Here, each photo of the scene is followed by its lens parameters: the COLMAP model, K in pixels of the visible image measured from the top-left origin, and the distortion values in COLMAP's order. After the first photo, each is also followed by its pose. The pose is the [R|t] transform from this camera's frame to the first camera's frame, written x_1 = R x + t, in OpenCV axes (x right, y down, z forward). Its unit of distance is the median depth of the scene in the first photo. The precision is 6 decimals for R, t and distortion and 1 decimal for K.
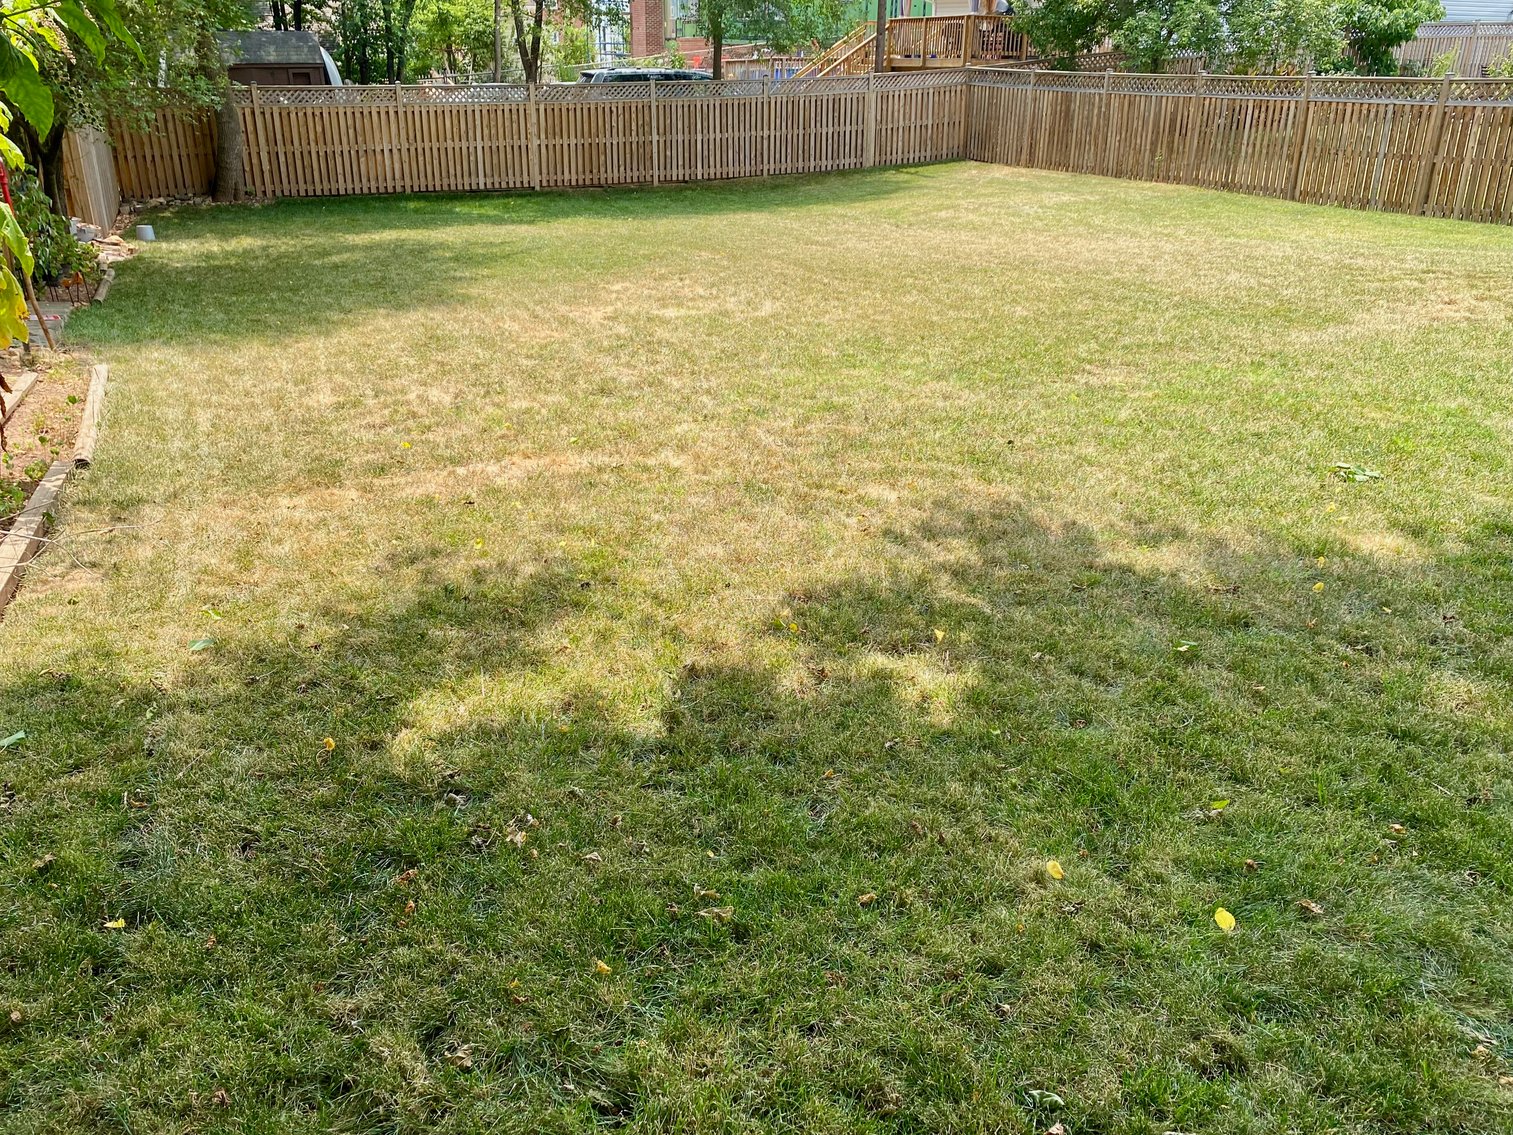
lens RADIAL K [[1156.2, 0, 756.5], [0, 1156.2, 567.5], [0, 0, 1]] dist [0.046815, -0.049329]
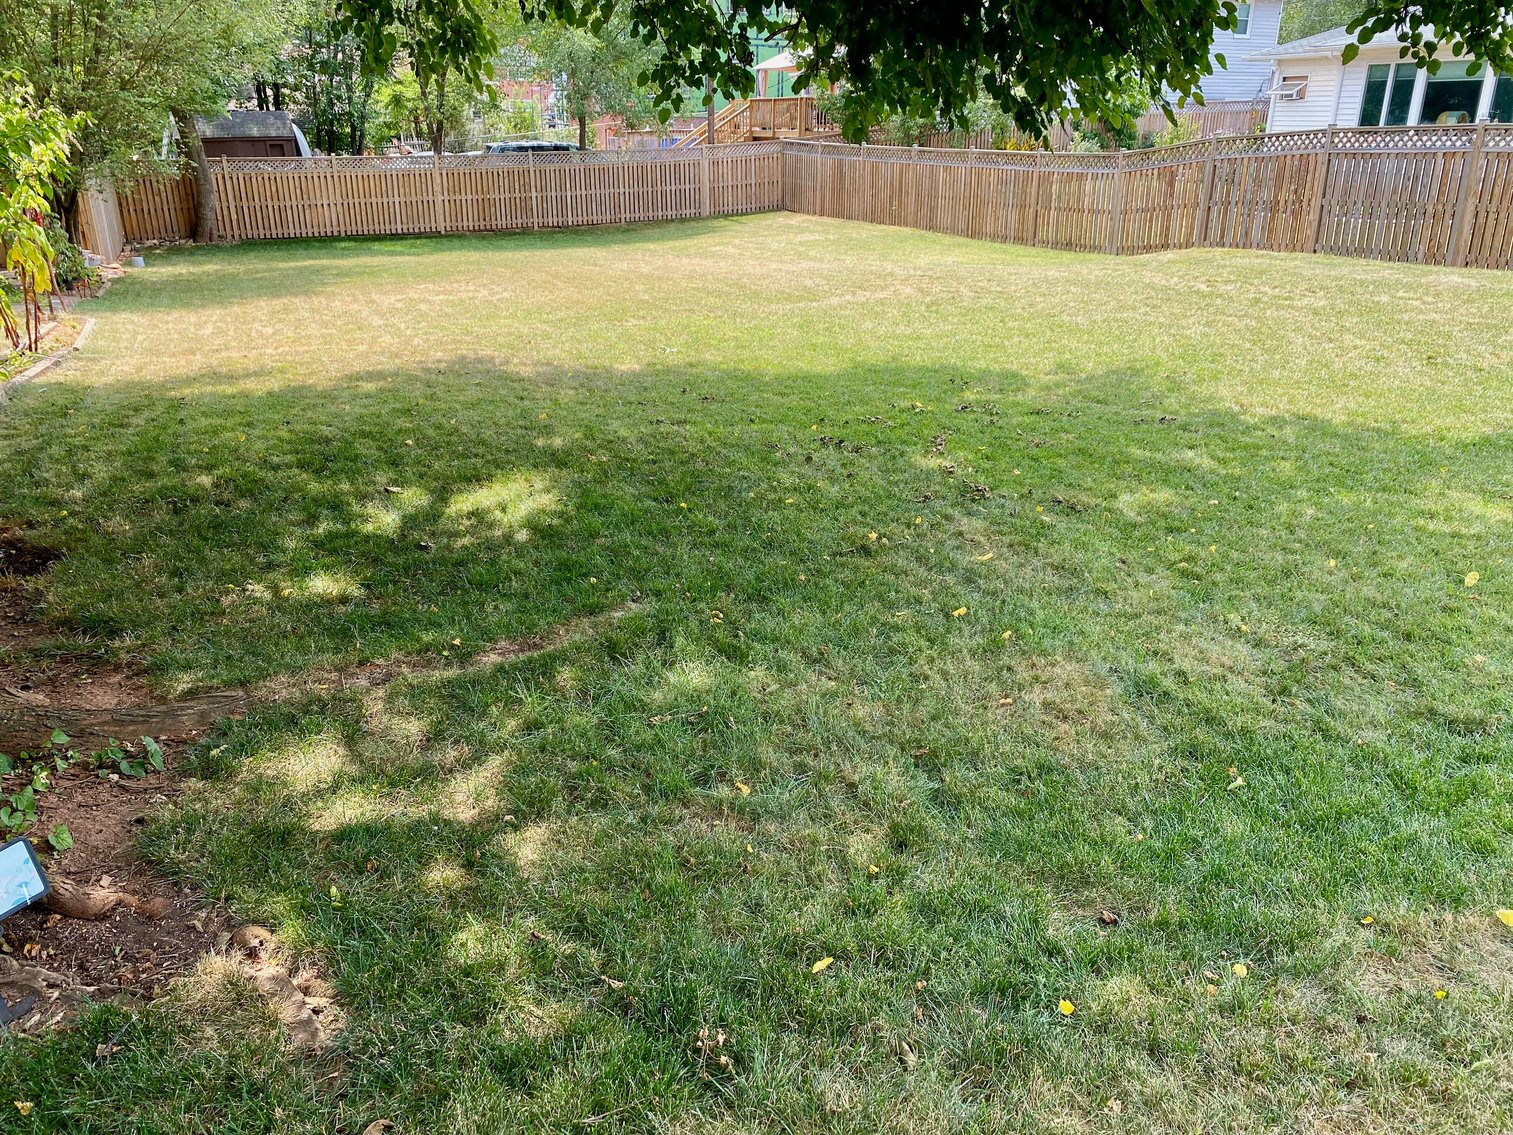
lens RADIAL K [[1156.2, 0, 756.5], [0, 1156.2, 567.5], [0, 0, 1]] dist [0.046815, -0.049329]
pose [[0.999895, -0.001295, -0.014420, 0.191493], [0.000684, 0.999105, -0.042288, 0.111609], [0.014461, 0.042274, 0.999001, -0.301445]]
